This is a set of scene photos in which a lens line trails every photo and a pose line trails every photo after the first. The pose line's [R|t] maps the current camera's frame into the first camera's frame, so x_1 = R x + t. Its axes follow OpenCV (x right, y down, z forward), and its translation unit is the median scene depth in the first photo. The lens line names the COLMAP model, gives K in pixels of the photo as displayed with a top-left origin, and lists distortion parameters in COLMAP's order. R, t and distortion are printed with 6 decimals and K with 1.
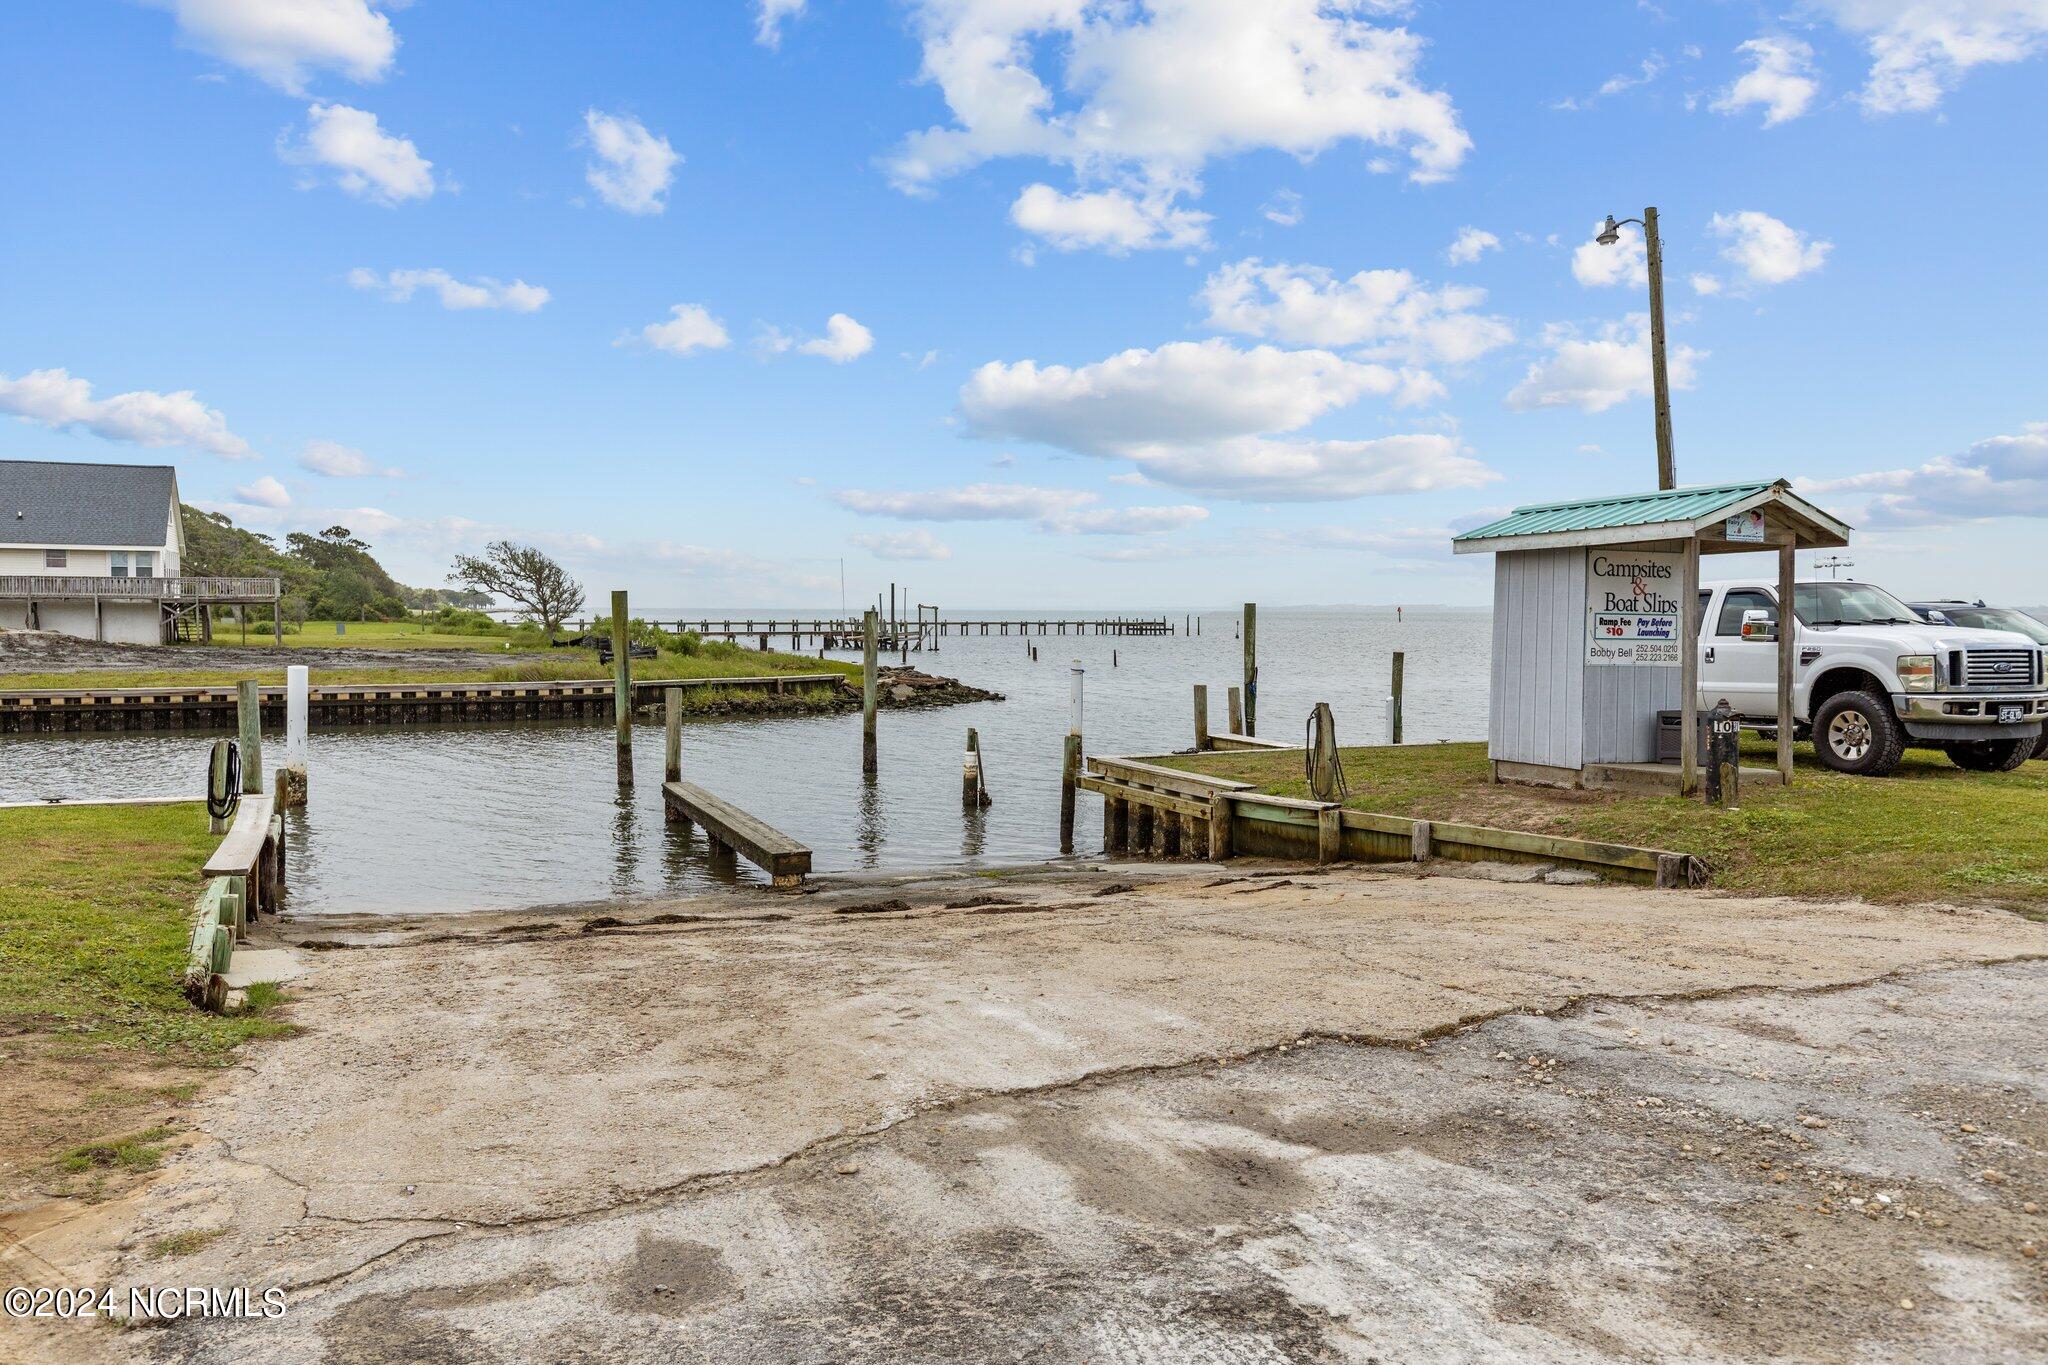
lens RADIAL K [[1557.0, 0, 1023.7], [0, 1557.0, 725.1], [0, 0, 1]] dist [0.006109, -0.009077]
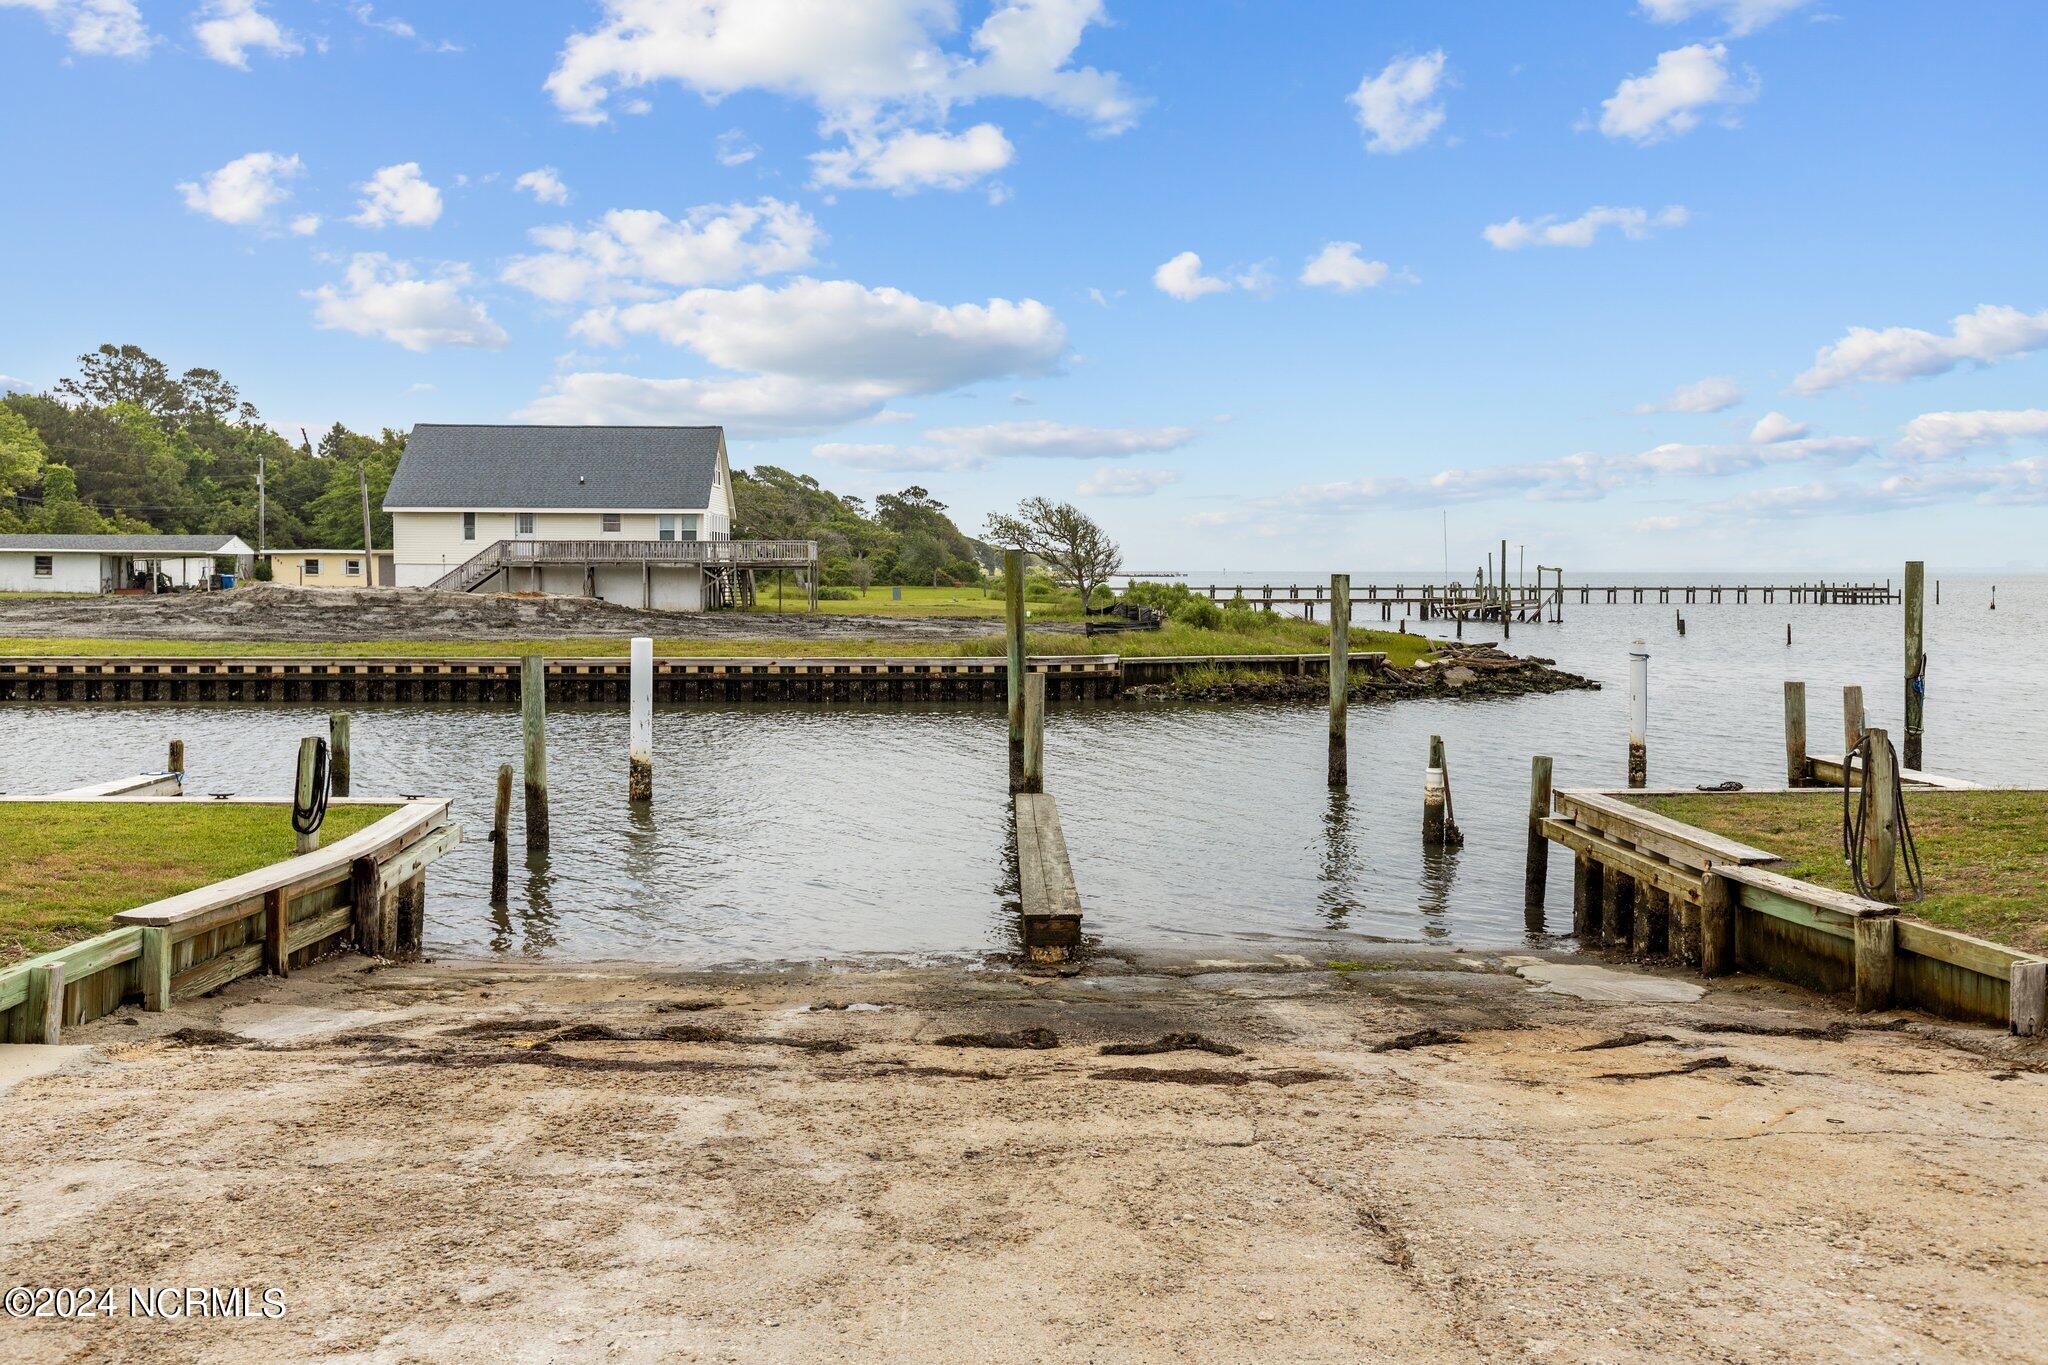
lens RADIAL K [[1728.5, 0, 1023.5], [0, 1728.5, 659.0], [0, 0, 1]] dist [0.004416, -0.008006]
pose [[0.922023, 0.016776, -0.386772, 0.065548], [-0.026076, 0.999483, -0.018810, -0.008934], [0.386256, 0.027428, 0.921984, 0.123619]]
